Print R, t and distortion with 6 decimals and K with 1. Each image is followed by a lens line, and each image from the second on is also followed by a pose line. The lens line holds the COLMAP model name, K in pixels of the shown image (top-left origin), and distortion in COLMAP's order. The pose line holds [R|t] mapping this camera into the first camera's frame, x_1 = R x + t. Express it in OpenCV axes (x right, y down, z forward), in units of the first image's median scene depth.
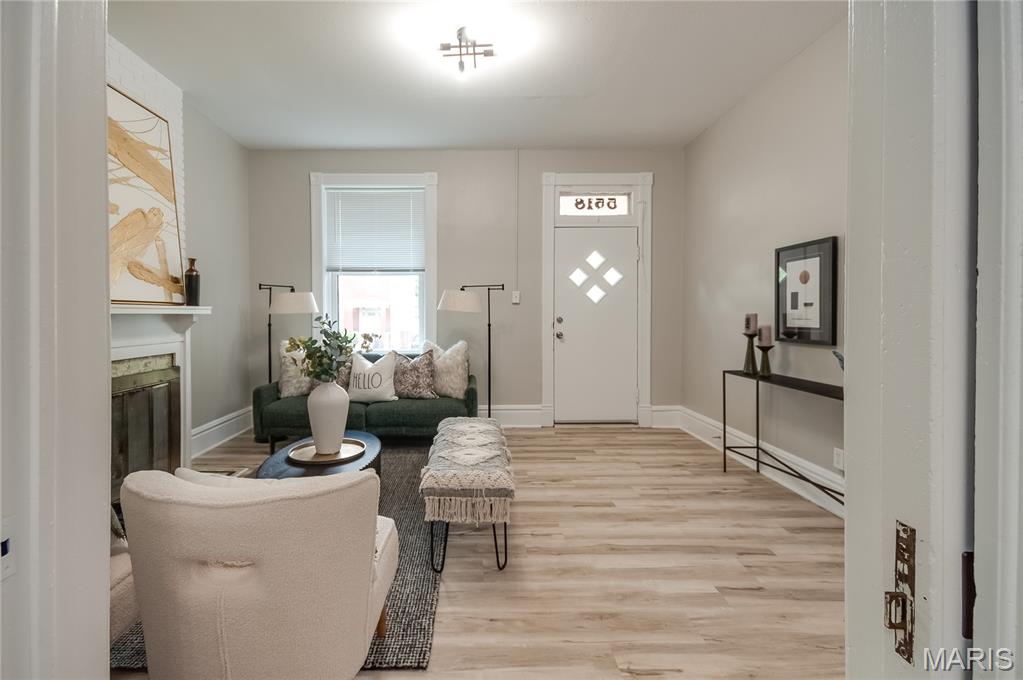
lens RADIAL K [[437.0, 0, 486.7], [0, 437.0, 320.3], [0, 0, 1]] dist [0.035236, 0.000085]
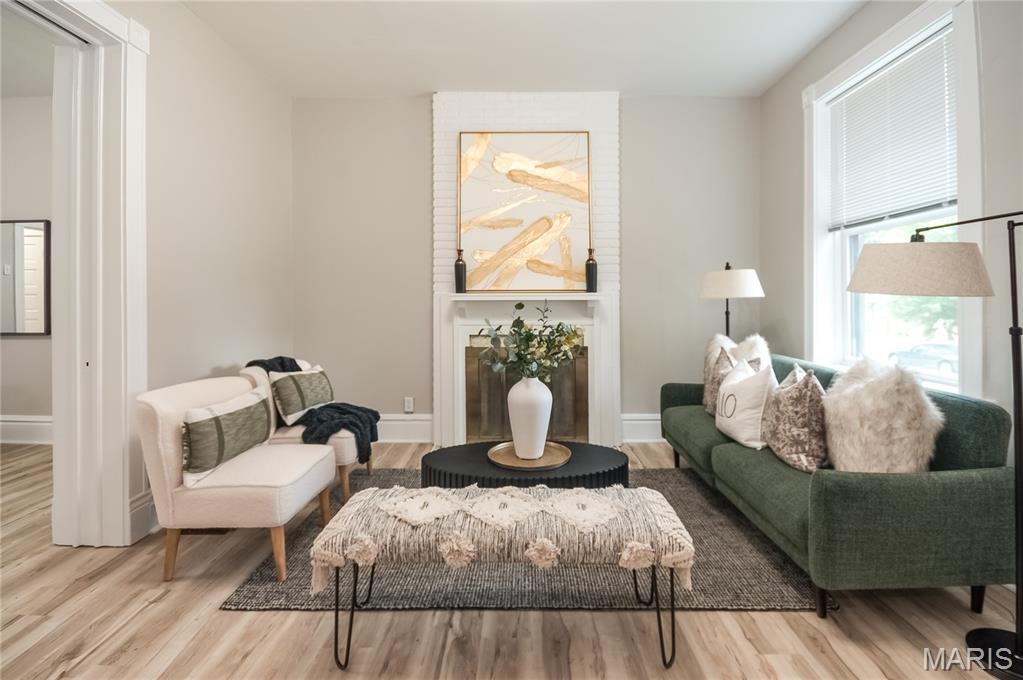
lens RADIAL K [[490.2, 0, 515.1], [0, 490.2, 297.1], [0, 0, 1]] dist [-0.001324, -0.005940]
pose [[-0.026135, -0.014291, -0.999556, 0.486319], [-0.015075, 0.999790, -0.013900, -0.002279], [0.999545, 0.014705, -0.026345, 0.786362]]
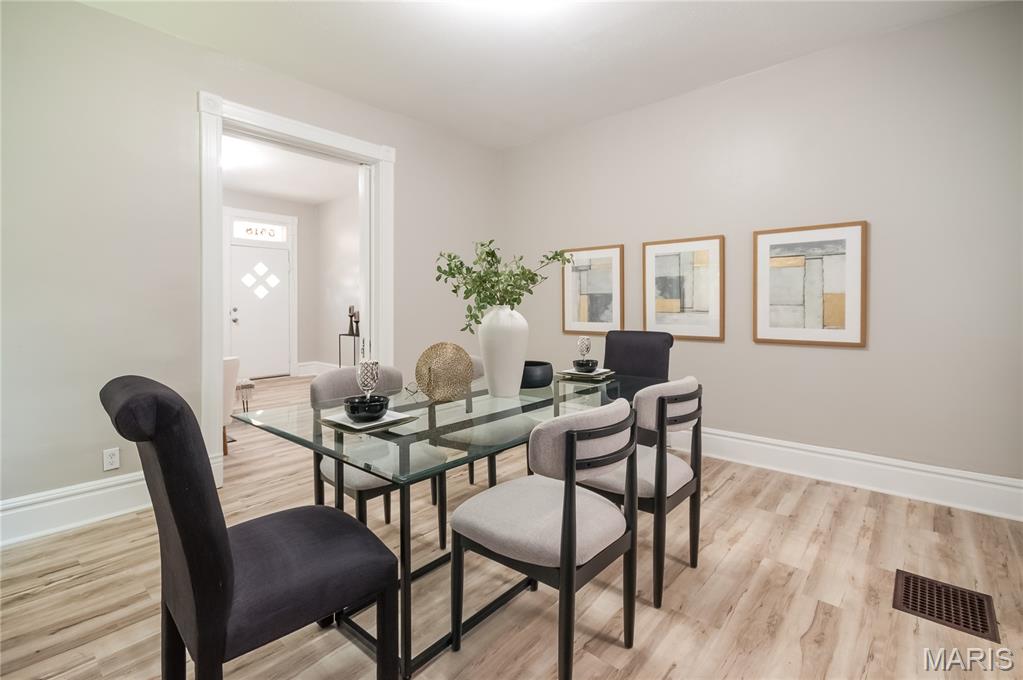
lens RADIAL K [[455.6, 0, 494.3], [0, 455.6, 308.5], [0, 0, 1]] dist [-0.001295, -0.000048]
pose [[0.682999, -0.004681, 0.730405, -0.482776], [0.008025, 0.999967, -0.001095, 0.006228], [-0.730376, 0.006609, 0.683014, -0.905643]]
